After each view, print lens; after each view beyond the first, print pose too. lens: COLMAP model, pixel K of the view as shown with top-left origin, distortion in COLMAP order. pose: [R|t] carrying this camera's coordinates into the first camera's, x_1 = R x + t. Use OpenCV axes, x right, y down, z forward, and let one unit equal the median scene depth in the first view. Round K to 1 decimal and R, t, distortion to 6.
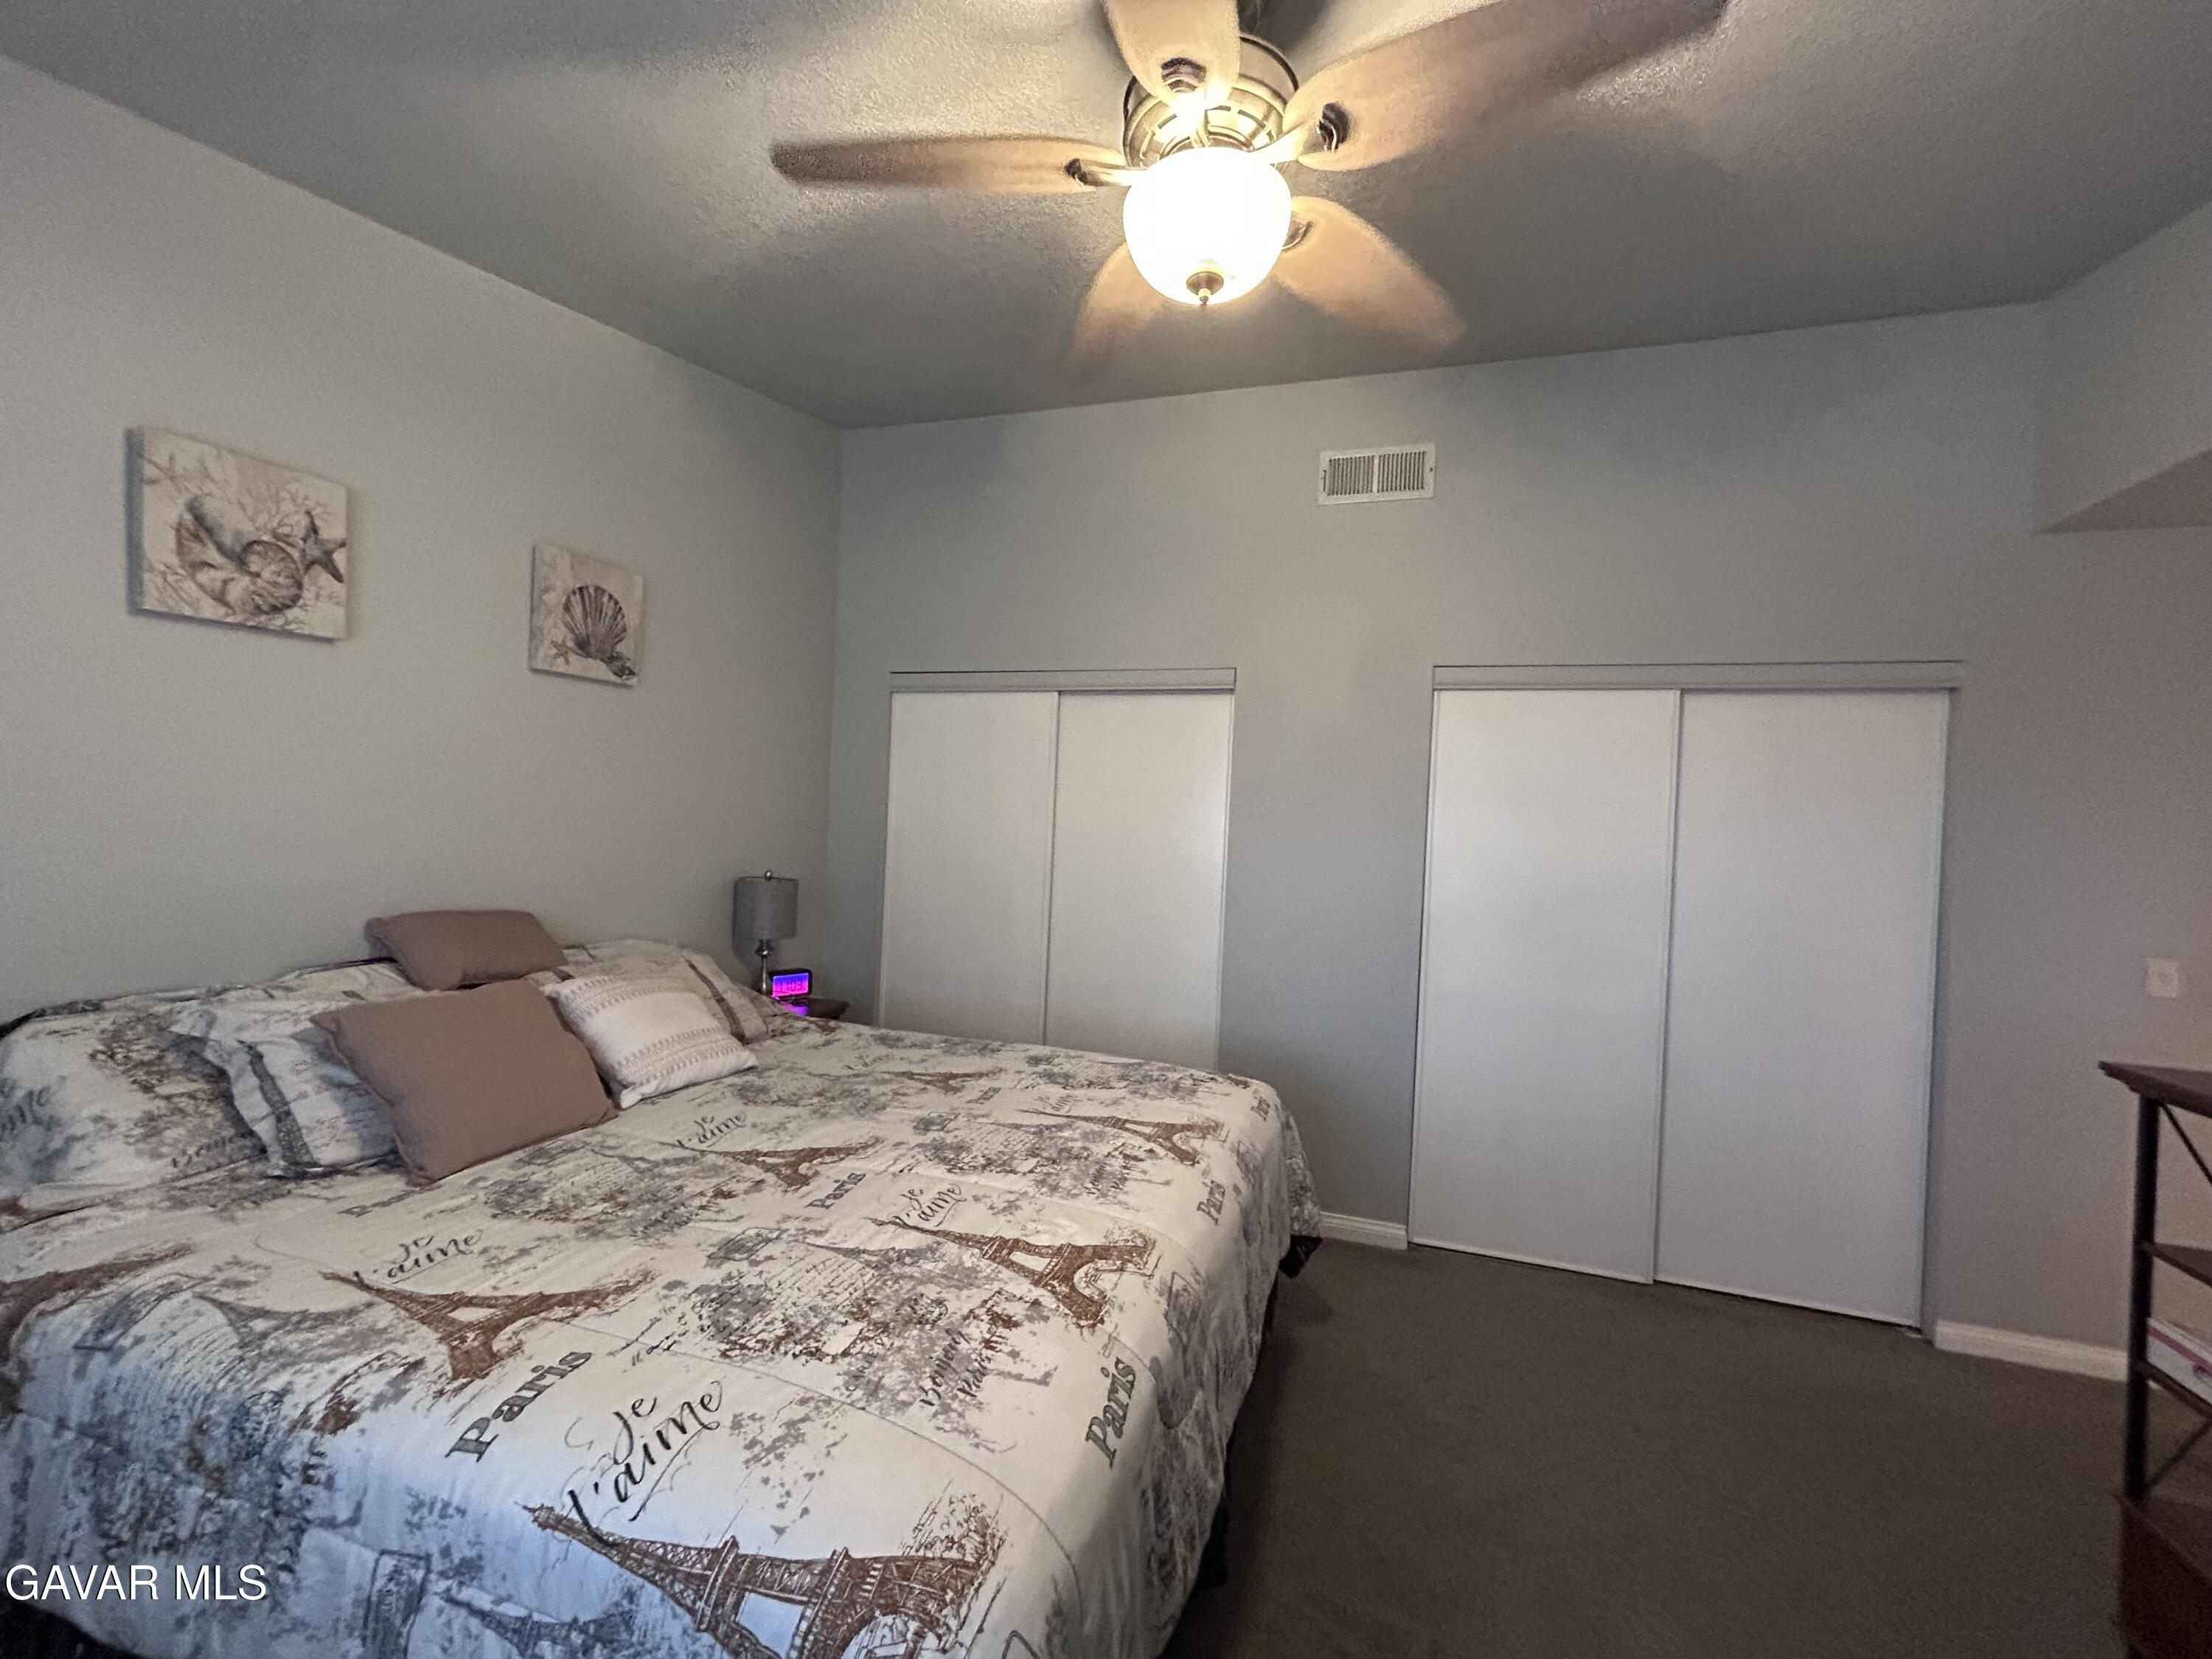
lens RADIAL K [[886.2, 0, 1097.8], [0, 886.2, 820.4], [0, 0, 1]] dist [-0.001861, -0.000649]
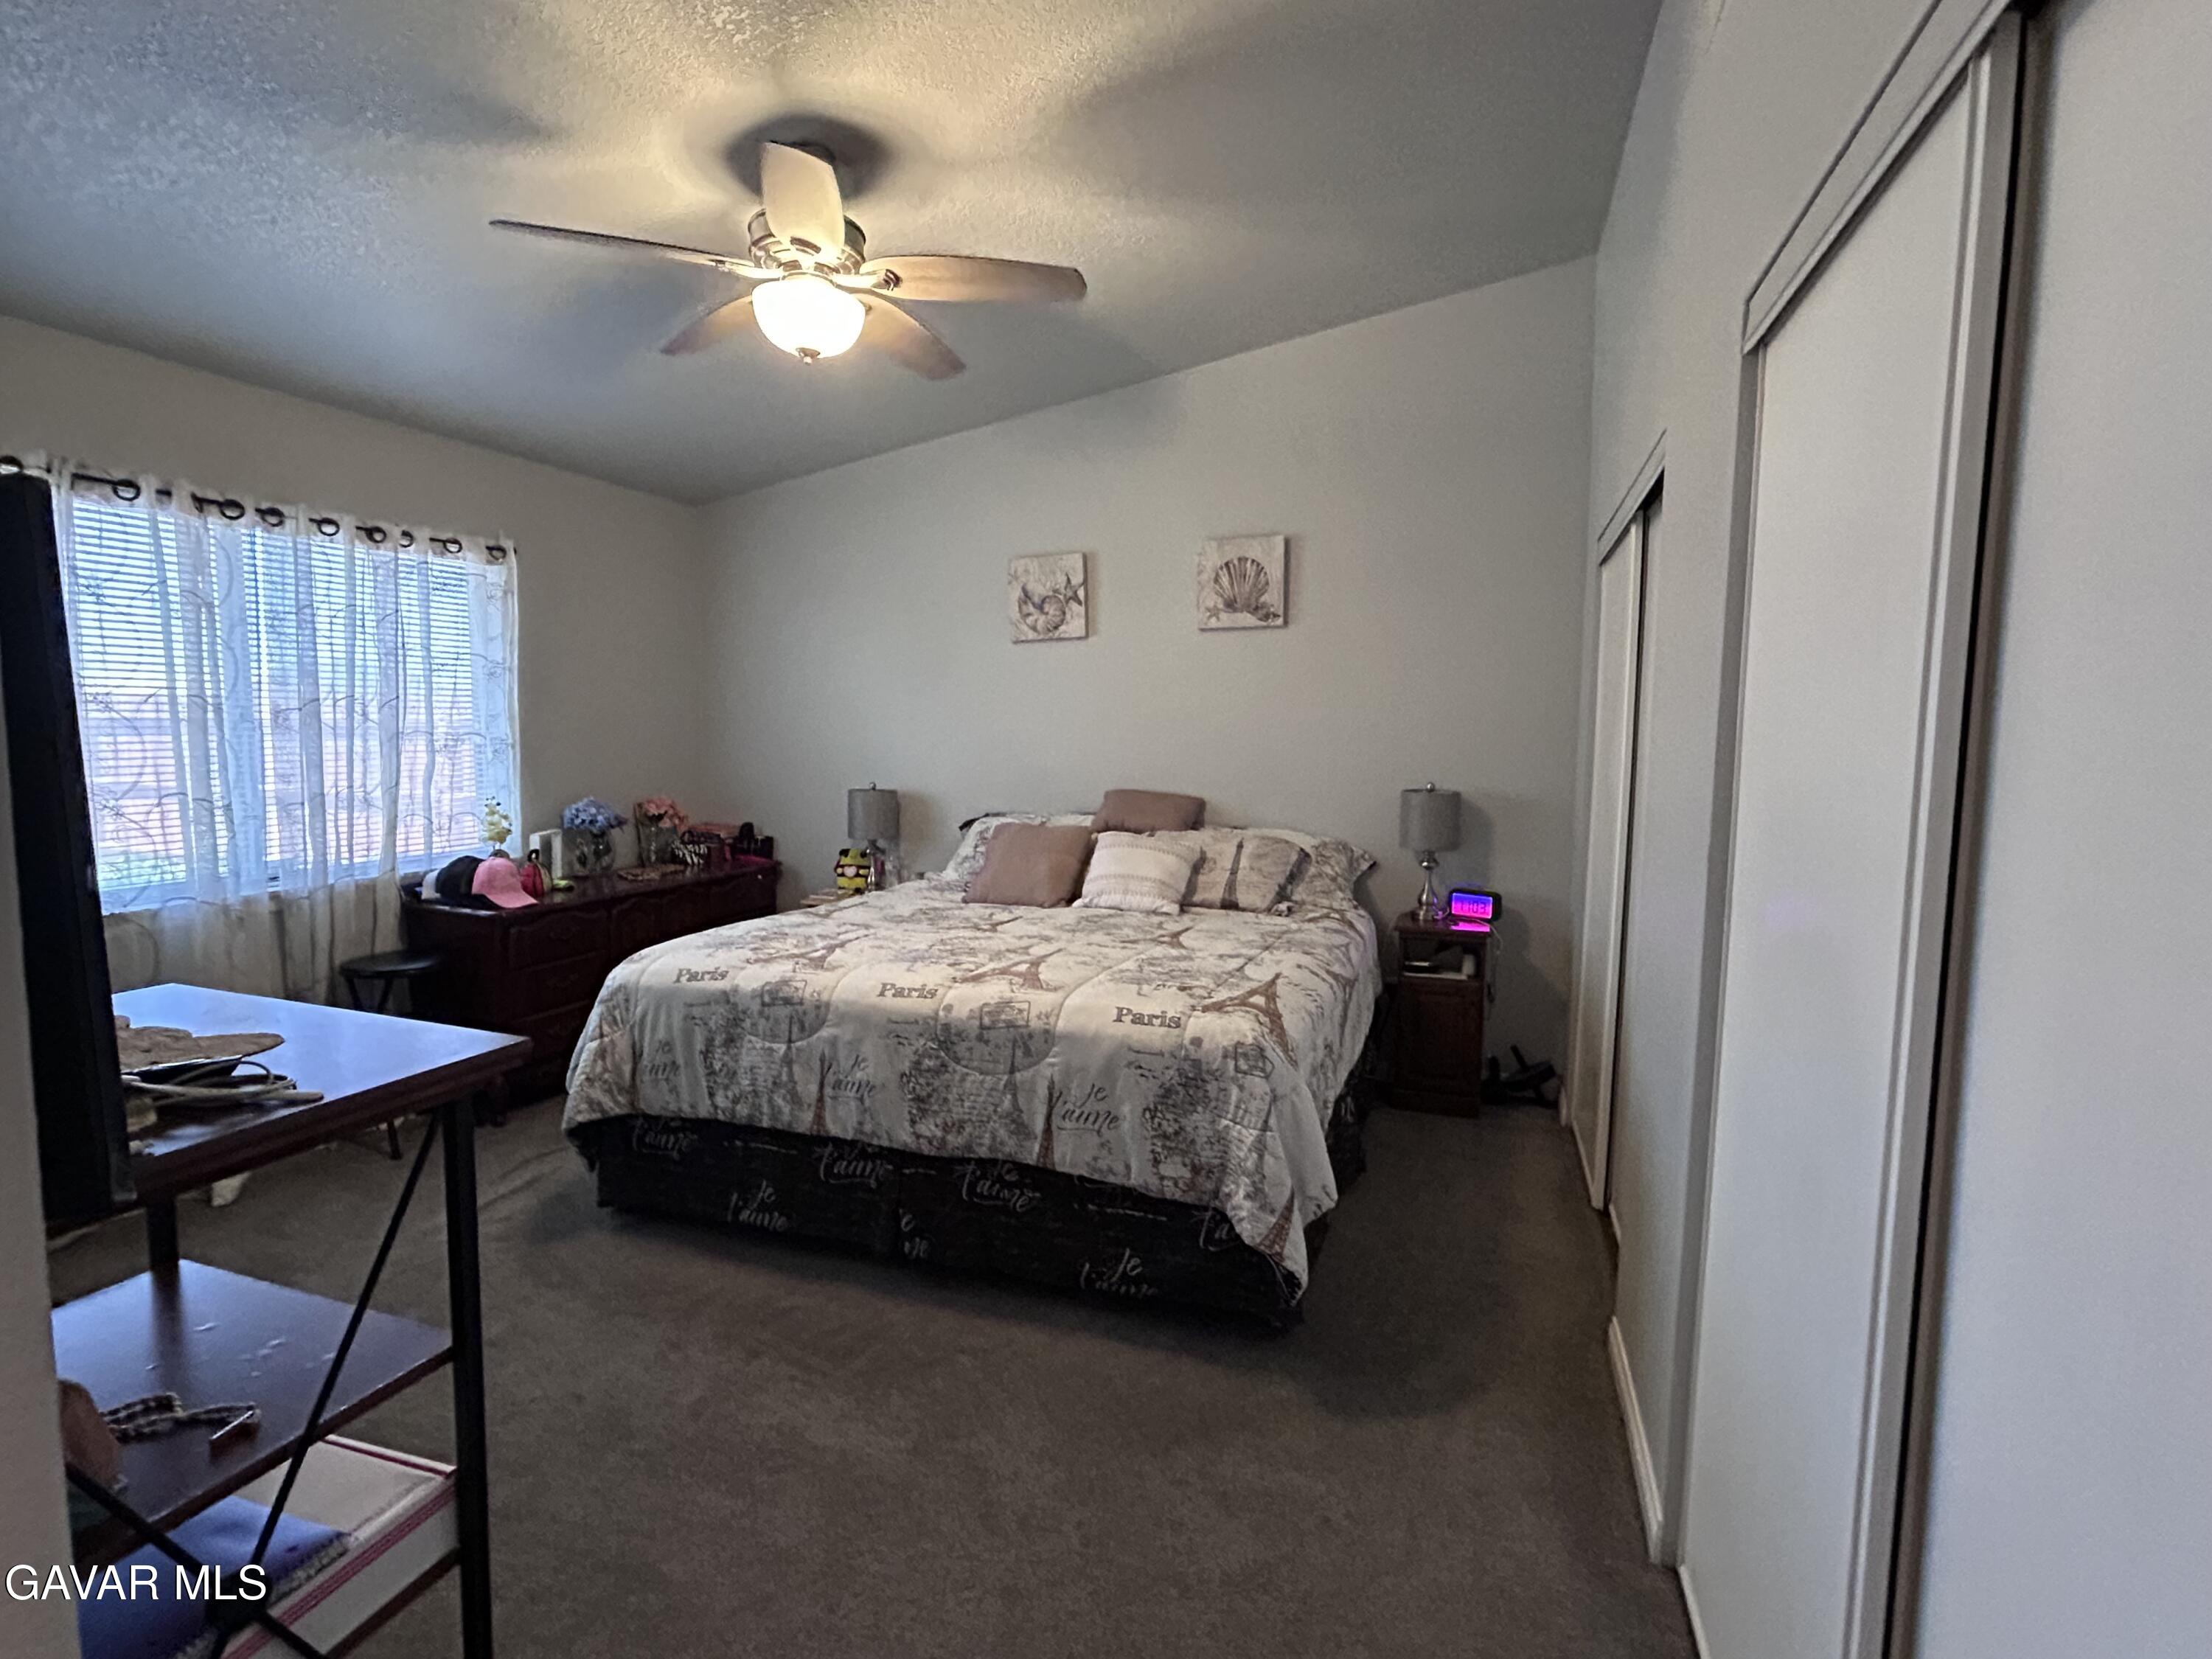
lens RADIAL K [[1060.8, 0, 1106.0], [0, 1060.8, 829.5], [0, 0, 1]] dist [-0.000104, 0.000000]
pose [[-0.012477, 0.046689, -0.998832, 1.414729], [-0.007625, 0.998876, 0.046786, 0.096579], [0.999893, 0.008200, -0.012107, 1.106509]]
